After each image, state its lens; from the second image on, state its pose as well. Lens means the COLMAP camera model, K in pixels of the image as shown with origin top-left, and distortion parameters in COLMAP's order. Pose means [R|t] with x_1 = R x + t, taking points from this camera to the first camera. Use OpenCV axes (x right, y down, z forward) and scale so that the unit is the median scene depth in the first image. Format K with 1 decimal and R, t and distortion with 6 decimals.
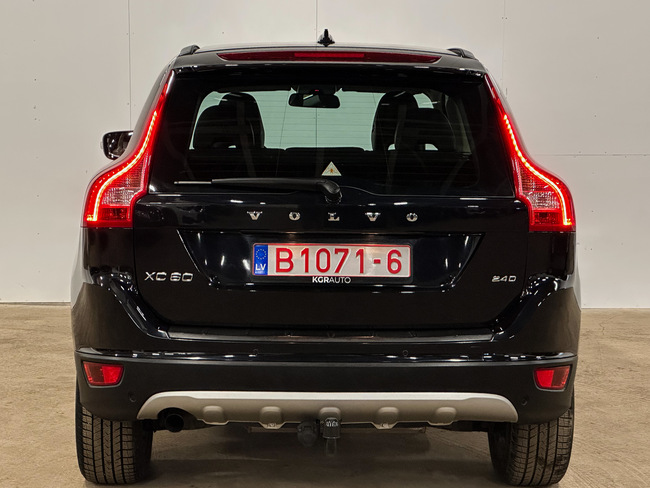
lens RADIAL K [[1440.8, 0, 325.0], [0, 1440.8, 244.0], [0, 0, 1]] dist [-0.504889, 11.507476]
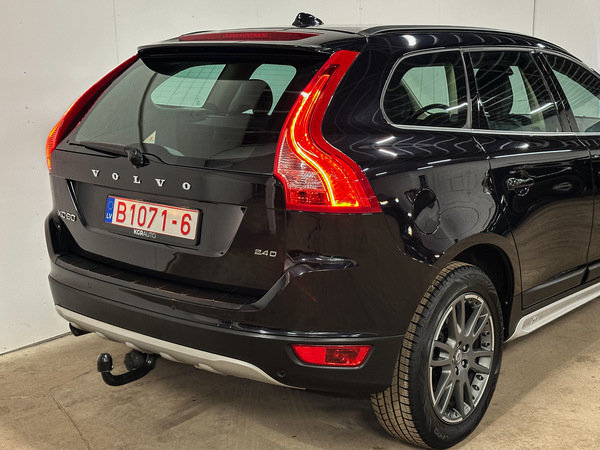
lens RADIAL K [[842.1, 0, 300.0], [0, 842.1, 225.0], [0, 0, 1]] dist [0.027675, -0.003428]
pose [[0.766463, 0.116596, -0.631617, 0.527122], [-0.063704, 0.992336, 0.105880, -0.061627], [0.639122, -0.040916, 0.768016, 0.557417]]
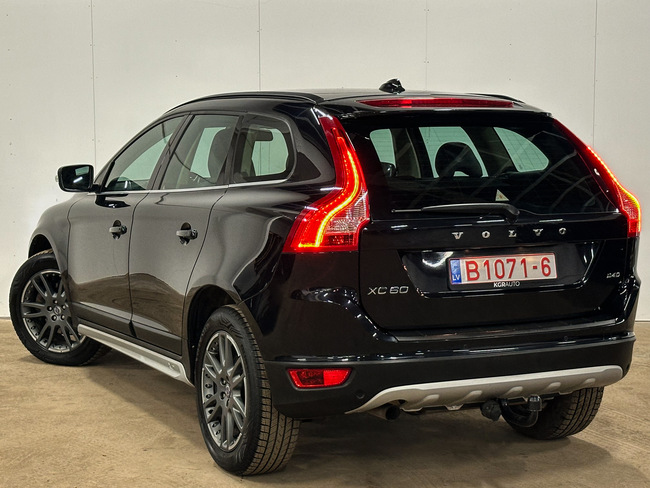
lens RADIAL K [[1453.9, 0, 325.0], [0, 1453.9, 244.0], [0, 0, 1]] dist [-0.015281, 0.010170]
pose [[0.898843, -0.050088, 0.435400, -0.681417], [0.056525, 0.998400, -0.001834, -0.016440], [-0.434611, 0.026260, 0.900235, -0.065026]]
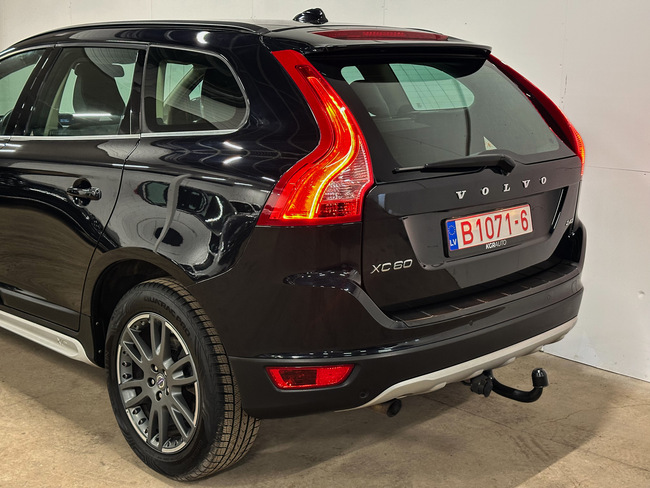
lens RADIAL K [[920.6, 0, 355.1], [0, 920.6, 244.3], [0, 0, 1]] dist [0.101431, 0.004893]
pose [[0.697858, -0.151124, 0.700111, -0.566071], [0.078978, 0.987762, 0.134491, -0.078720], [-0.711868, -0.038563, 0.701253, 0.578795]]
